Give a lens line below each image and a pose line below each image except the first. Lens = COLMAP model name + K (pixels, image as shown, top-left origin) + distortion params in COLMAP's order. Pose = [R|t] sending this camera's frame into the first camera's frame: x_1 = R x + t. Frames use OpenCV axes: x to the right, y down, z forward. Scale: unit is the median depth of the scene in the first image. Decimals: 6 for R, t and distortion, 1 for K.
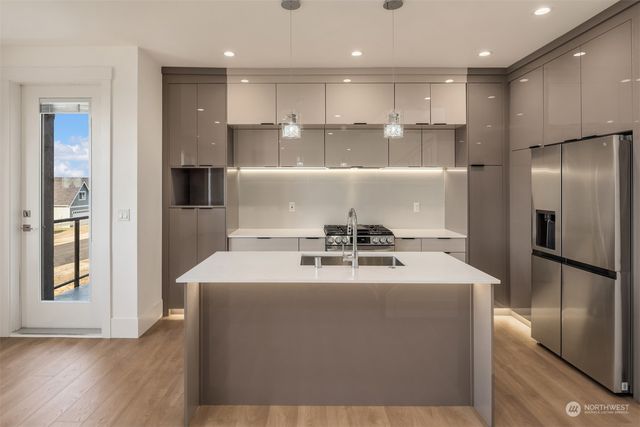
lens RADIAL K [[359.9, 0, 317.8], [0, 359.9, 182.6], [0, 0, 1]] dist [-0.003199, -0.000414]
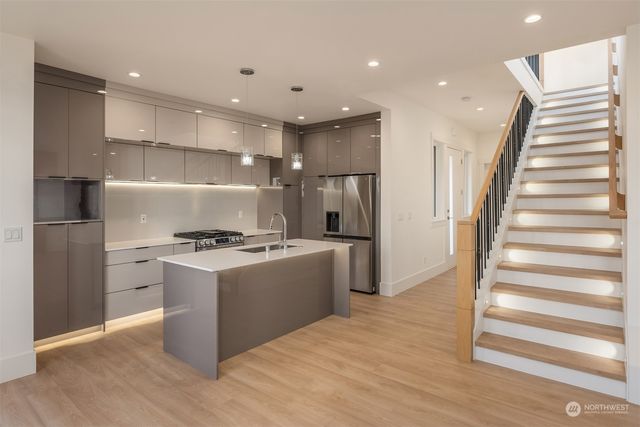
lens RADIAL K [[360.0, 0, 319.9], [0, 360.0, 195.0], [0, 0, 1]] dist [-0.008527, -0.001163]
pose [[0.624686, 0.002185, 0.780873, -0.684717], [-0.003426, 0.999994, -0.000057, -0.005441], [-0.780868, -0.002640, 0.624690, -0.082483]]
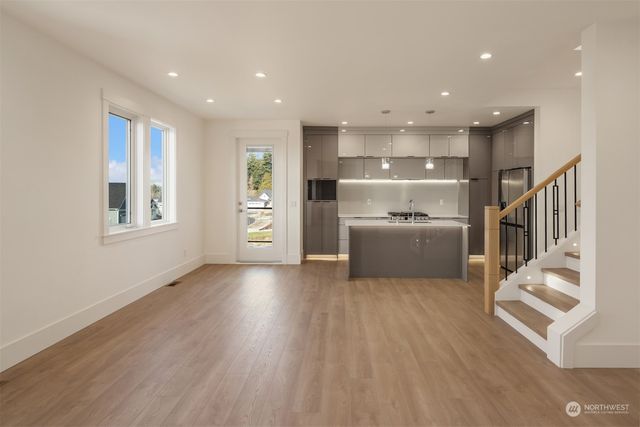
lens RADIAL K [[387.4, 0, 321.9], [0, 387.4, 191.8], [0, 0, 1]] dist [0.055923, -0.000050]
pose [[0.998808, 0.002658, -0.048738, -0.250253], [-0.002146, 0.999942, 0.010563, -0.001035], [0.048763, -0.010446, 0.998756, -1.071247]]
